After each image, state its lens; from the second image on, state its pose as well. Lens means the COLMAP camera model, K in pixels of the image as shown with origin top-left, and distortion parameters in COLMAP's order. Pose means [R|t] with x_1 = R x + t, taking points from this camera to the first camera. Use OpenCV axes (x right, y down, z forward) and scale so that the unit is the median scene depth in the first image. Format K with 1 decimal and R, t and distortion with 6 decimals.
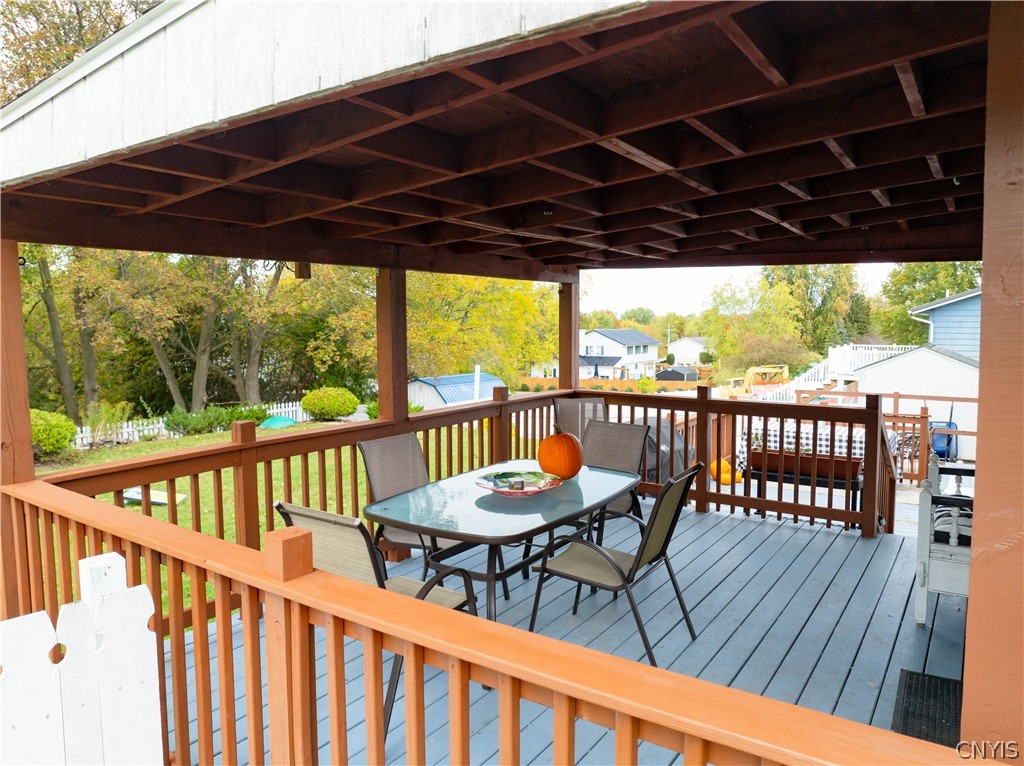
lens RADIAL K [[701.0, 0, 512.0], [0, 701.0, 383.0], [0, 0, 1]] dist [0.001949, -0.000435]
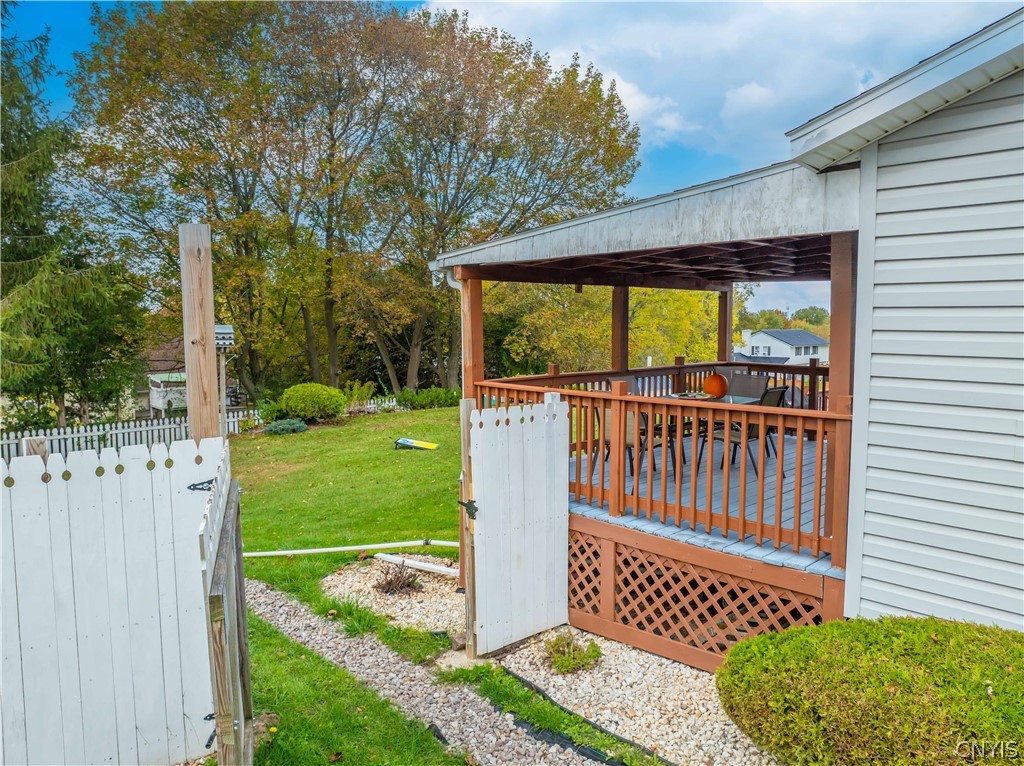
lens RADIAL K [[758.9, 0, 512.0], [0, 758.9, 383.0], [0, 0, 1]] dist [-0.005378, -0.001081]
pose [[0.978486, 0.017675, -0.205554, -0.012352], [-0.019447, 0.999789, -0.006603, 0.031321], [0.205394, 0.010458, 0.978624, -0.291285]]
